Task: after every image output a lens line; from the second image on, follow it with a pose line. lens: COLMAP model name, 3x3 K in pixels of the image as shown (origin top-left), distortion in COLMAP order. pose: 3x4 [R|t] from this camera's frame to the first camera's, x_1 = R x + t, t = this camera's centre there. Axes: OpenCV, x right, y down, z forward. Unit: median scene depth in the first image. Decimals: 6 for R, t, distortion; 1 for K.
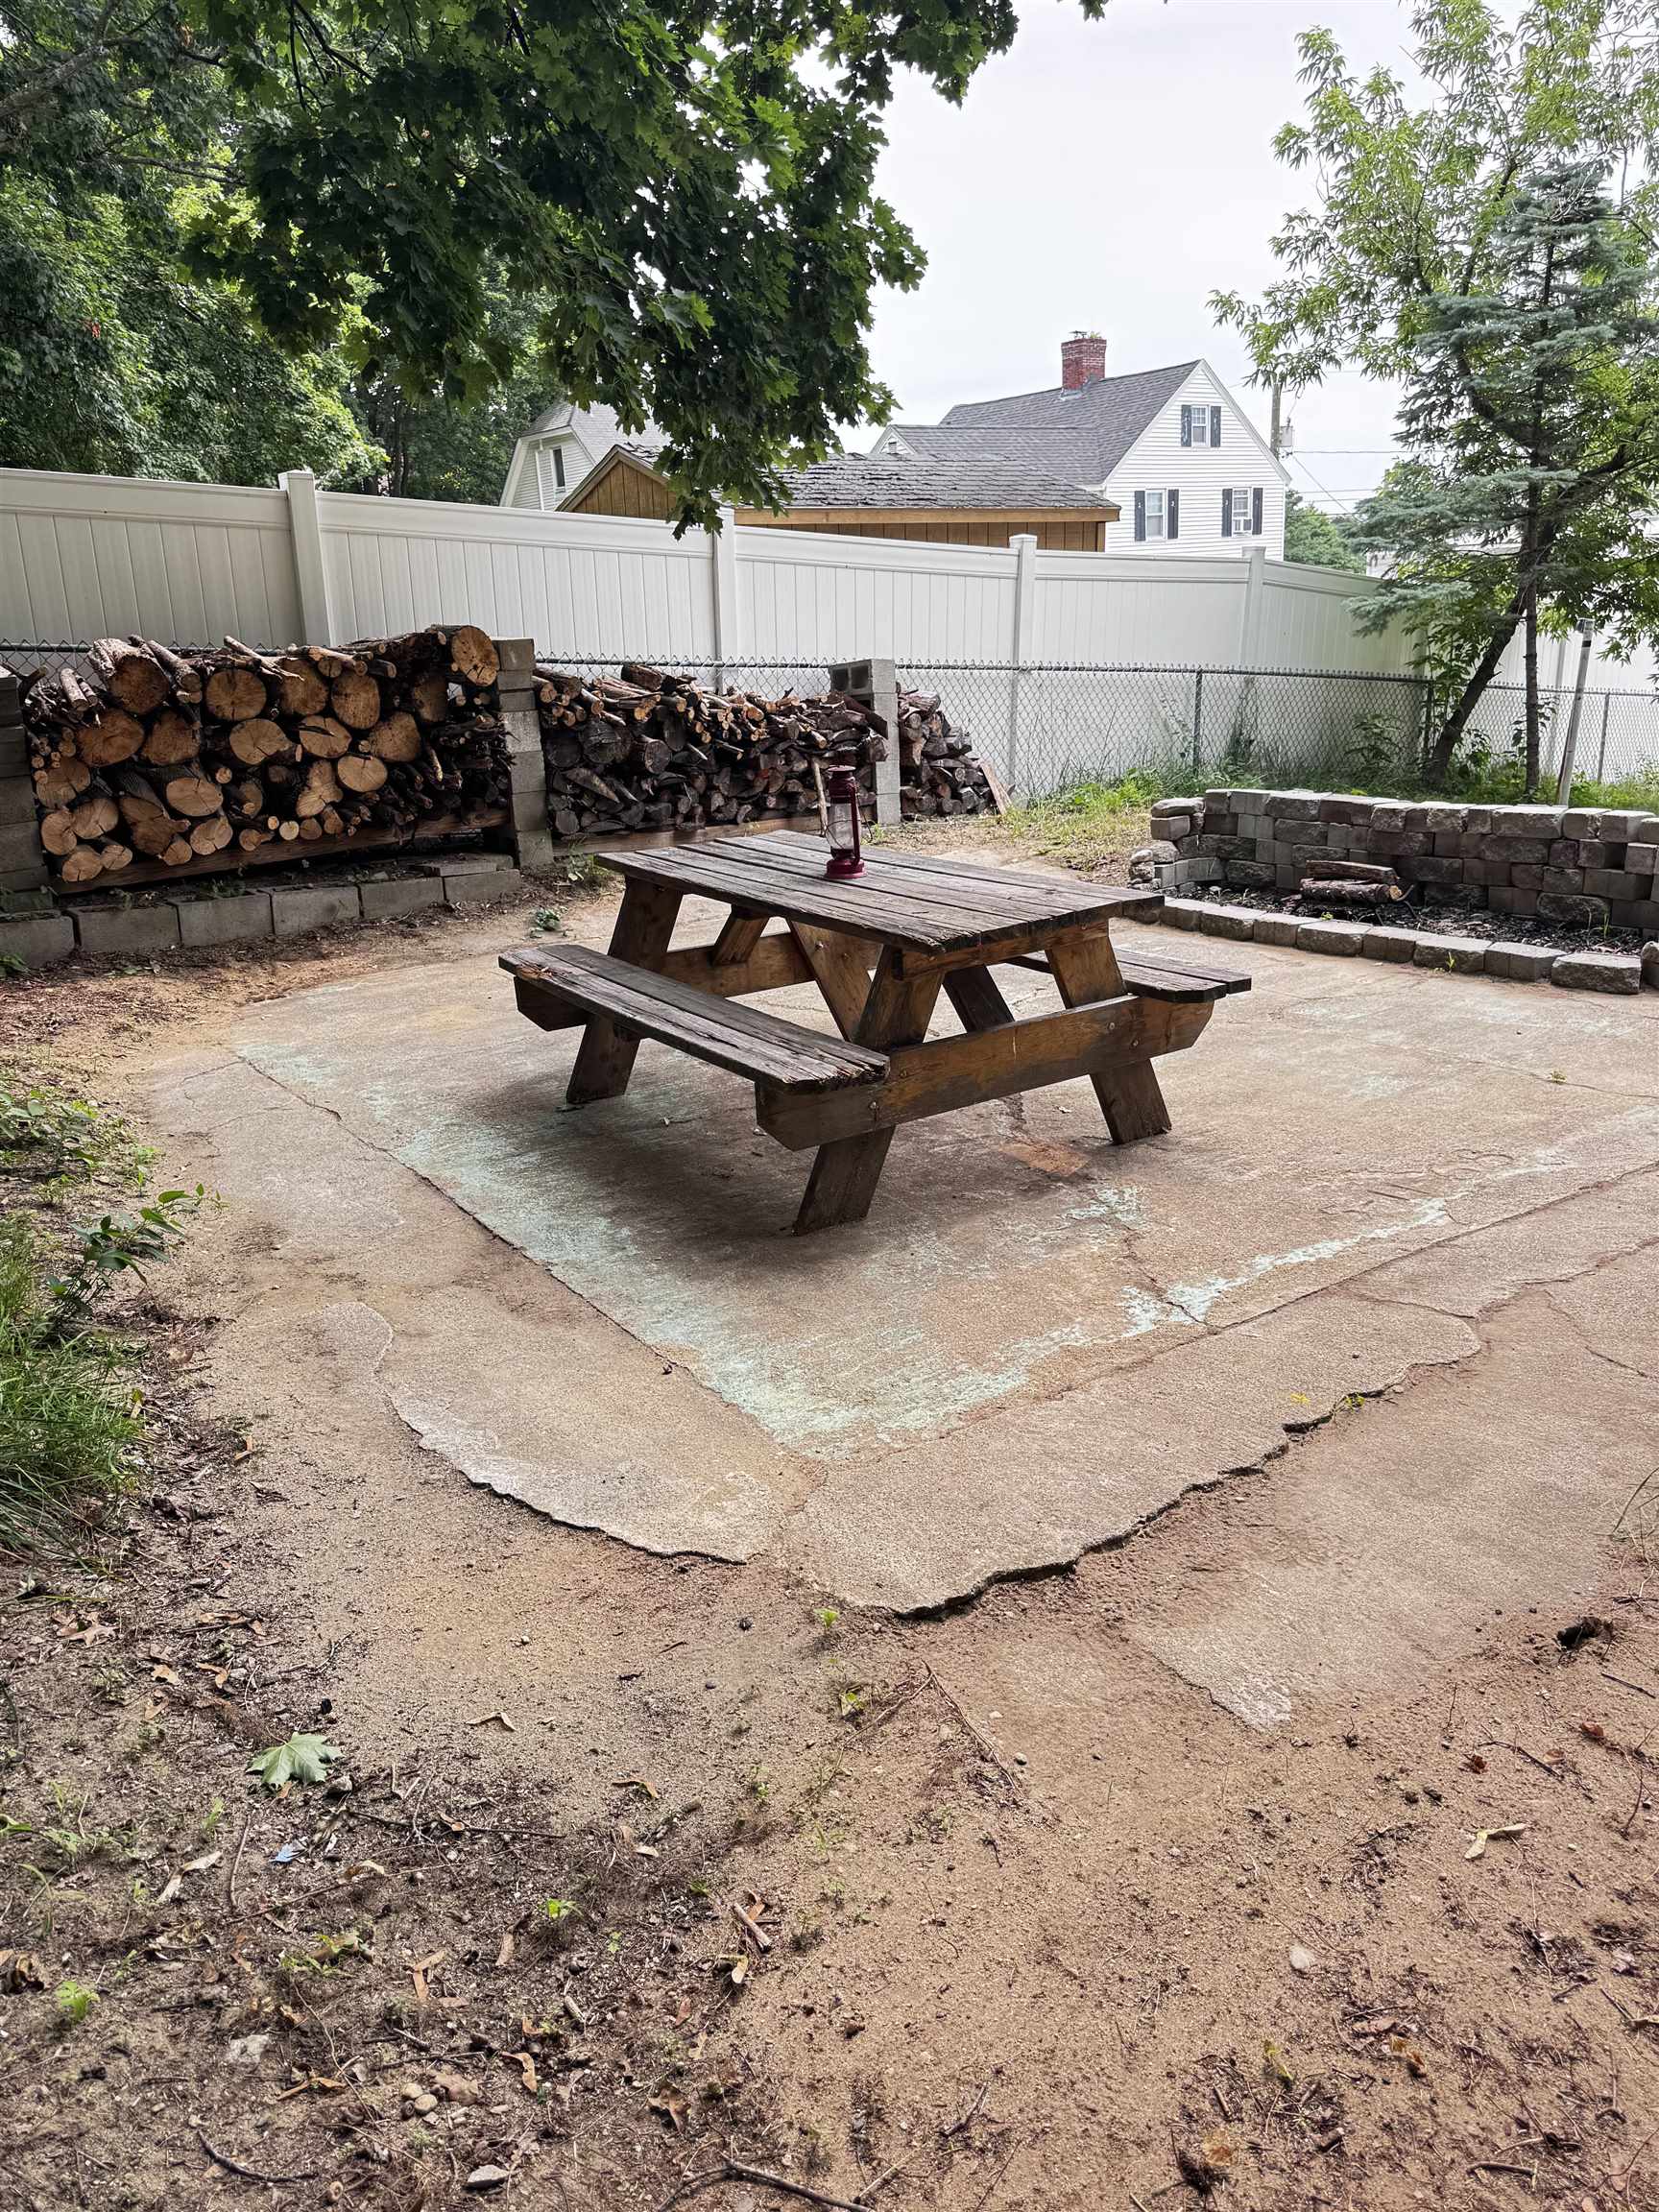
lens RADIAL K [[1546.9, 0, 829.5], [0, 1546.9, 1106.0], [0, 0, 1]] dist [0.110431, -0.163793]
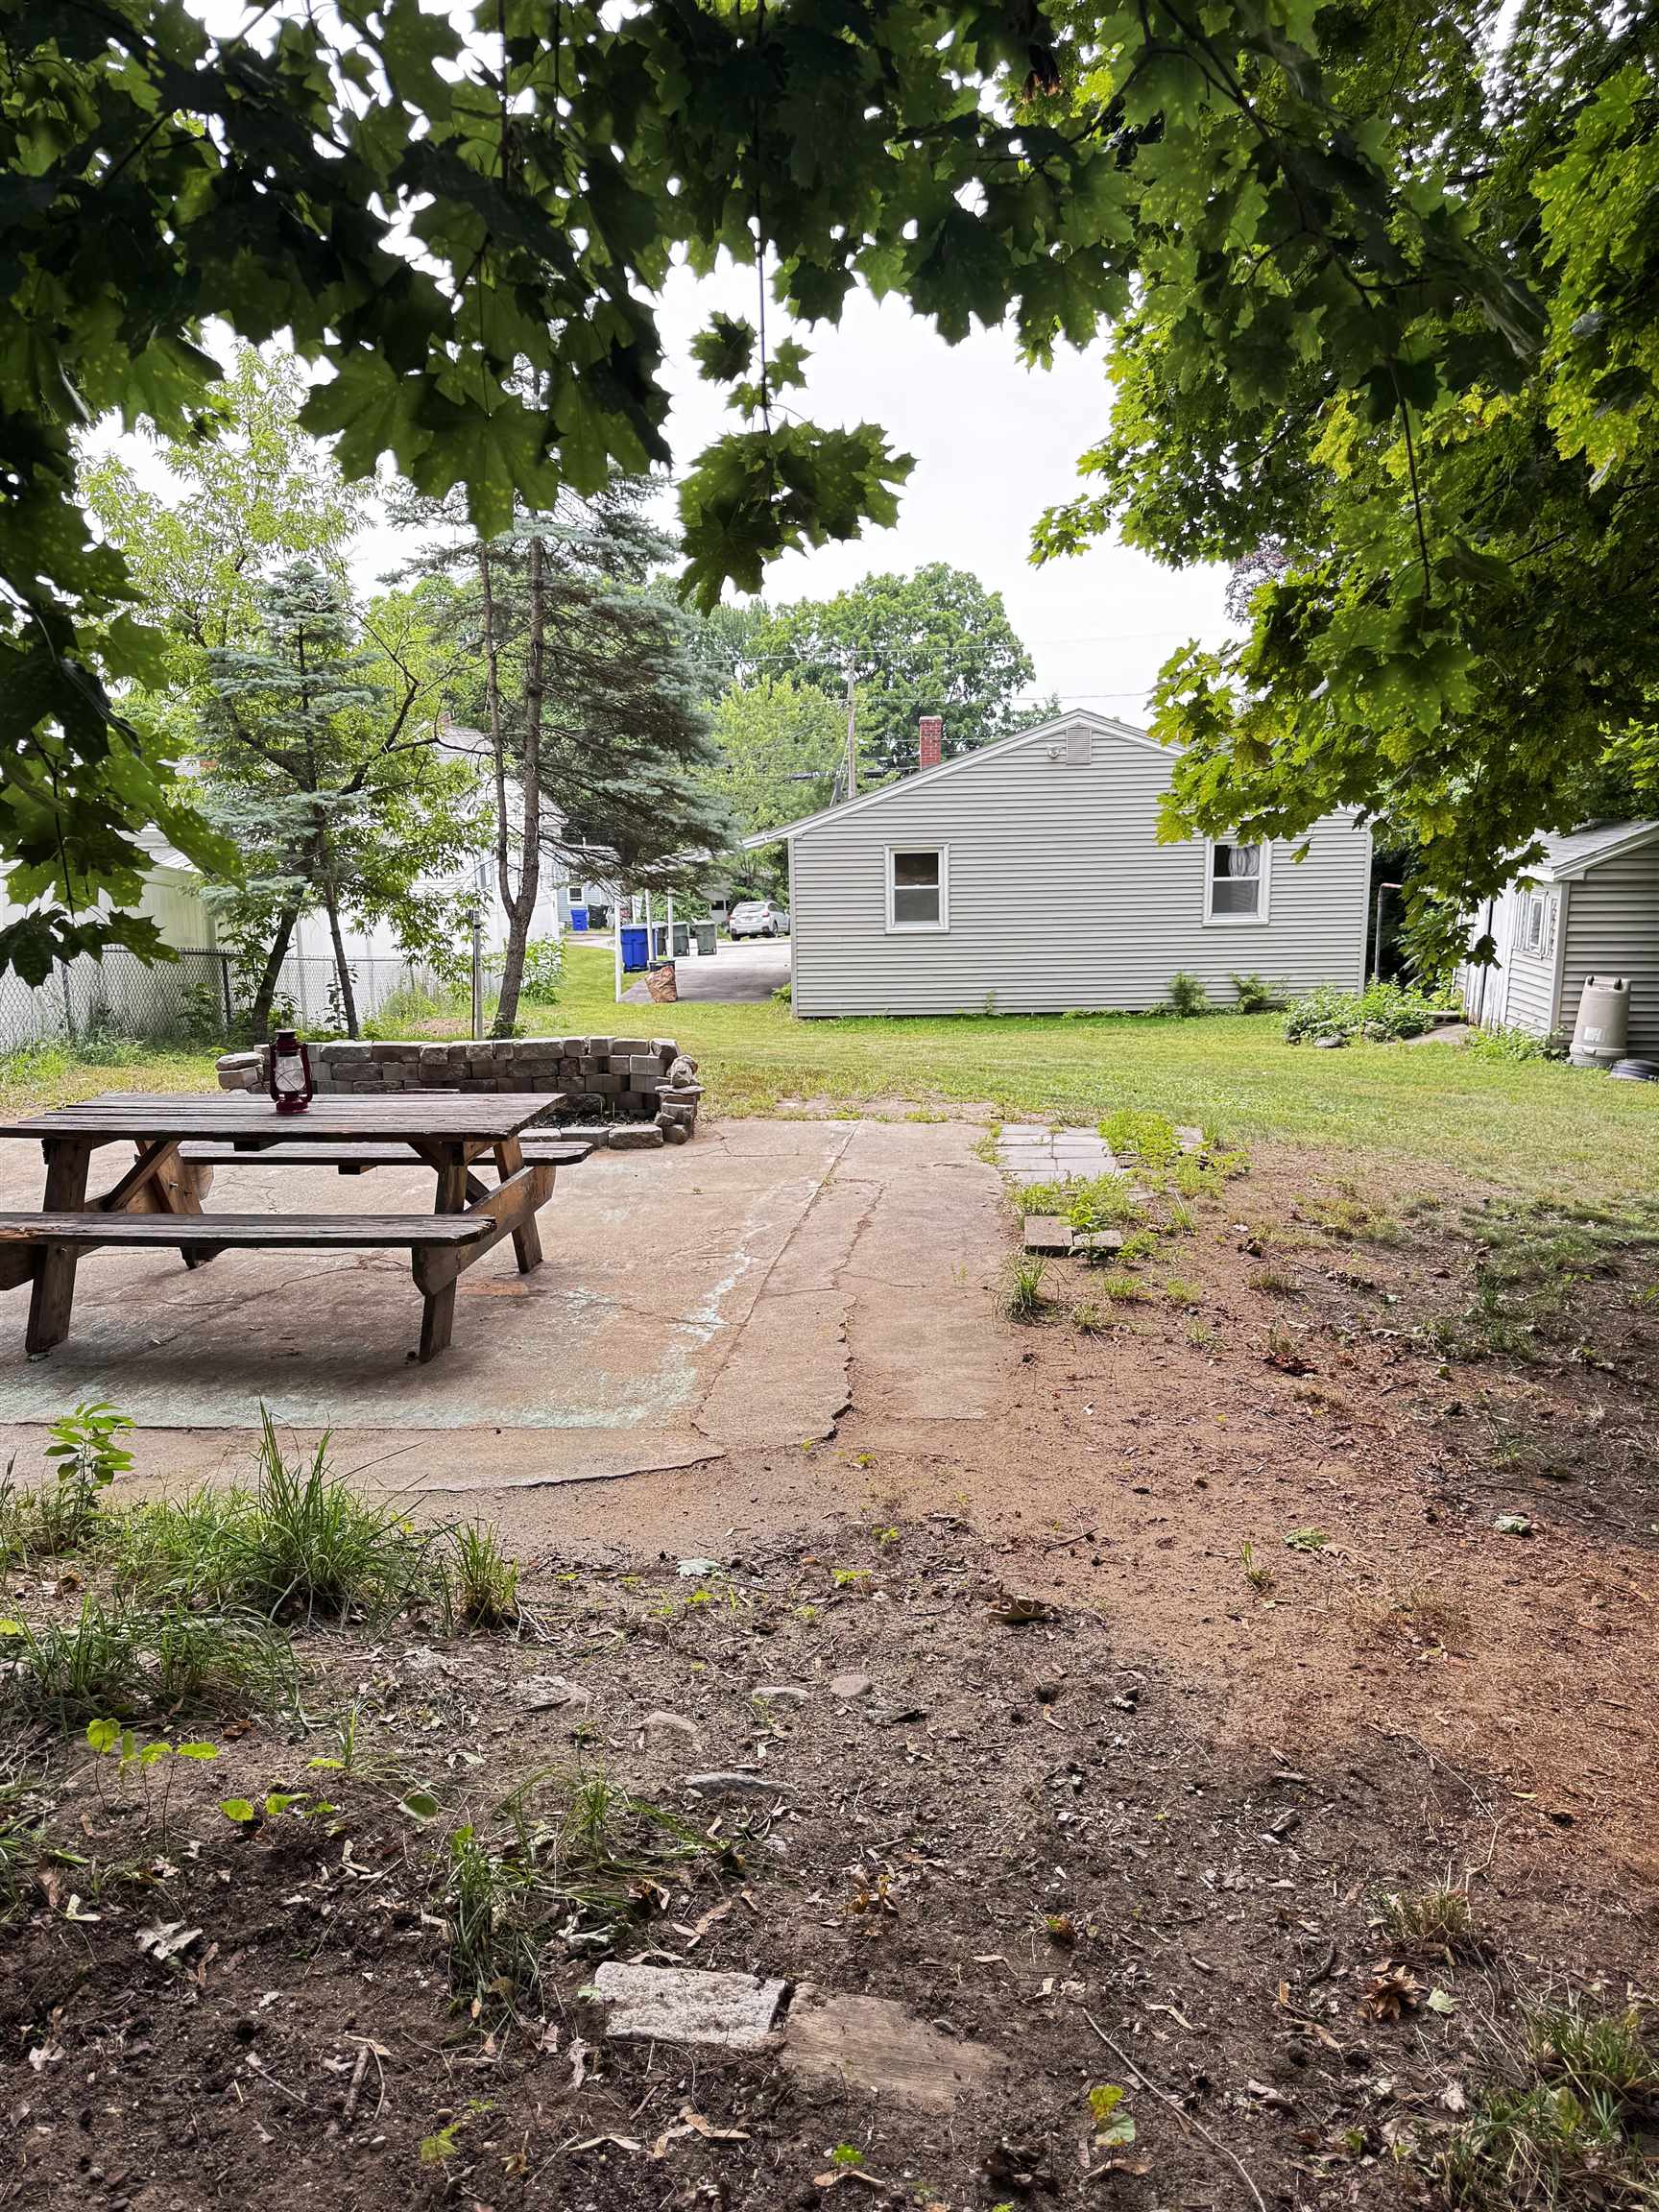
lens RADIAL K [[1546.9, 0, 829.5], [0, 1546.9, 1106.0], [0, 0, 1]] dist [0.110431, -0.163793]
pose [[0.635475, -0.102668, 0.765265, -0.783904], [0.225103, 0.972699, -0.056429, 0.020889], [-0.738580, 0.208123, 0.641237, -0.180237]]
